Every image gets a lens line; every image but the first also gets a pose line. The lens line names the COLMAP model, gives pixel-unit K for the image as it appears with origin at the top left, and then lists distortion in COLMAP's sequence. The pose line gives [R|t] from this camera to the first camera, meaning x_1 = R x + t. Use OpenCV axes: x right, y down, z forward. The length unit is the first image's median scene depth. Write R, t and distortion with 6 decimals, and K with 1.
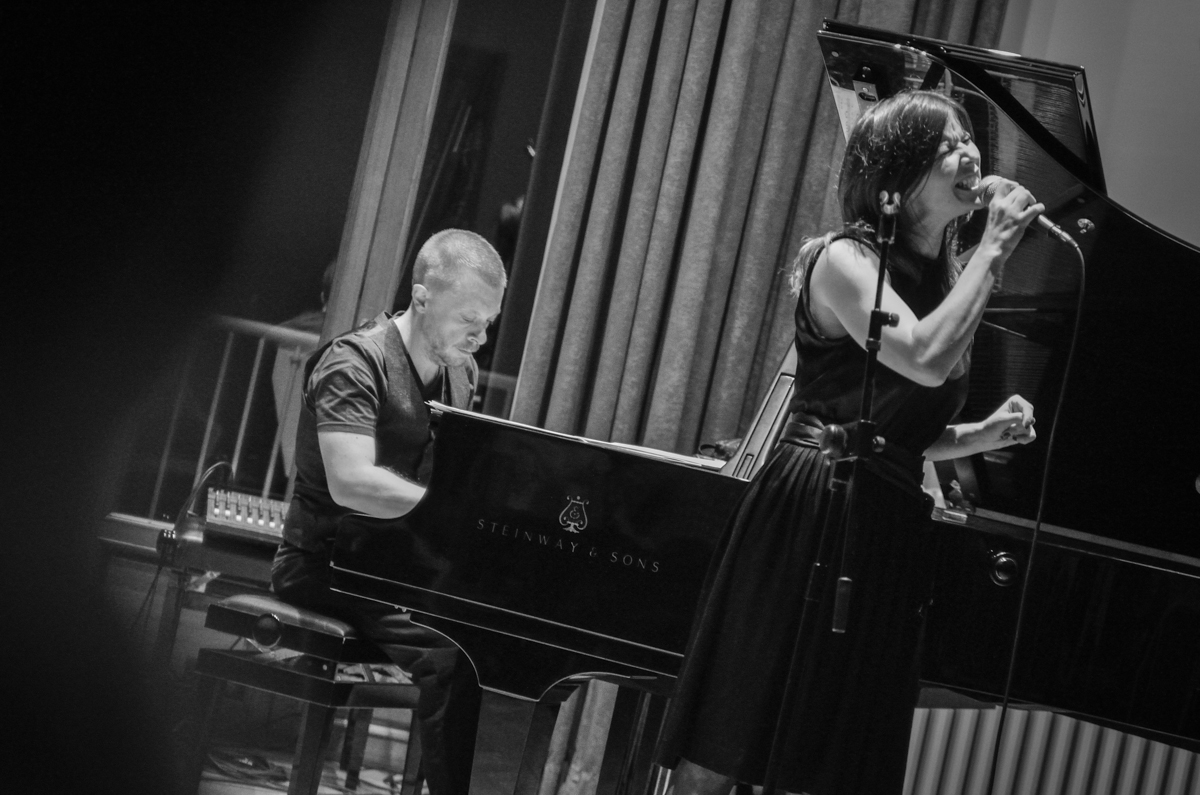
lens RADIAL K [[3693.0, 0, 600.0], [0, 3693.0, 397.5], [0, 0, 1]] dist [0.265760, -0.582963]
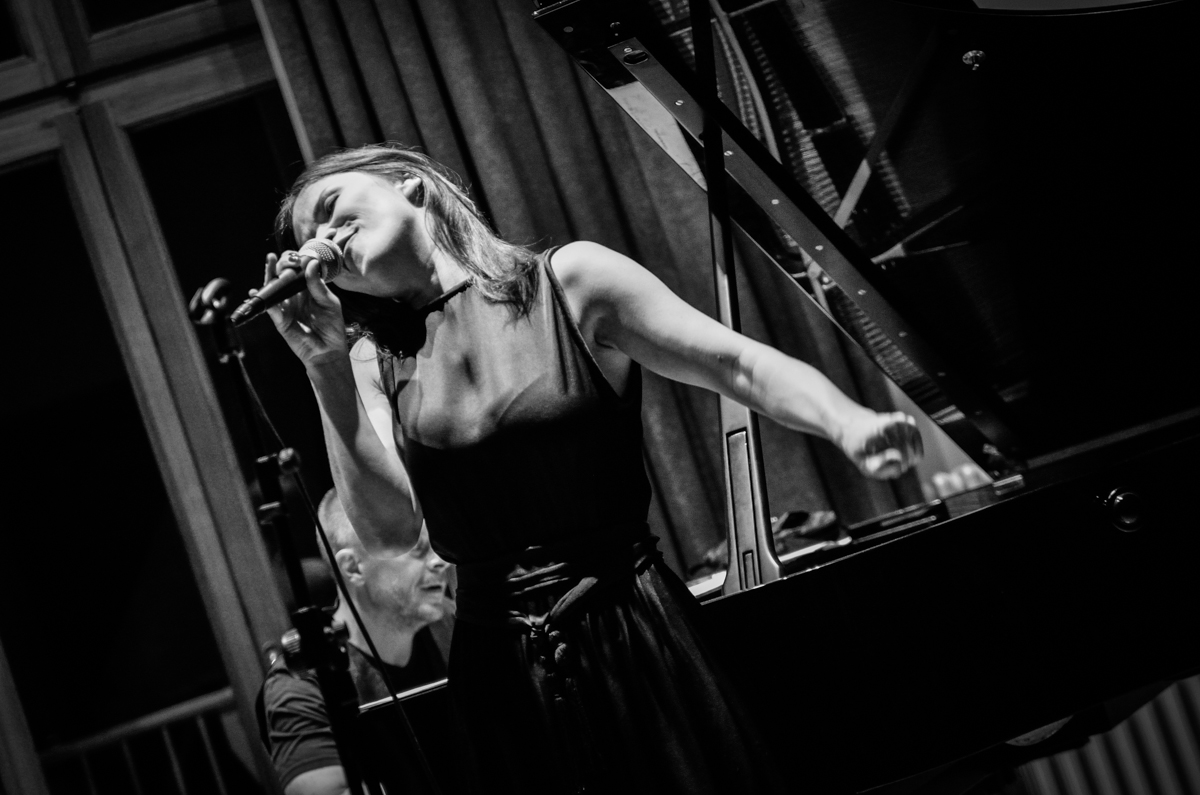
lens RADIAL K [[3455.0, 0, 600.0], [0, 3455.0, 397.5], [0, 0, 1]] dist [0.239392, -0.310813]
pose [[0.859446, -0.510580, 0.025719, 0.009888], [0.511226, 0.858459, -0.041187, 0.001862], [-0.001050, 0.048546, 0.998820, 0.229542]]
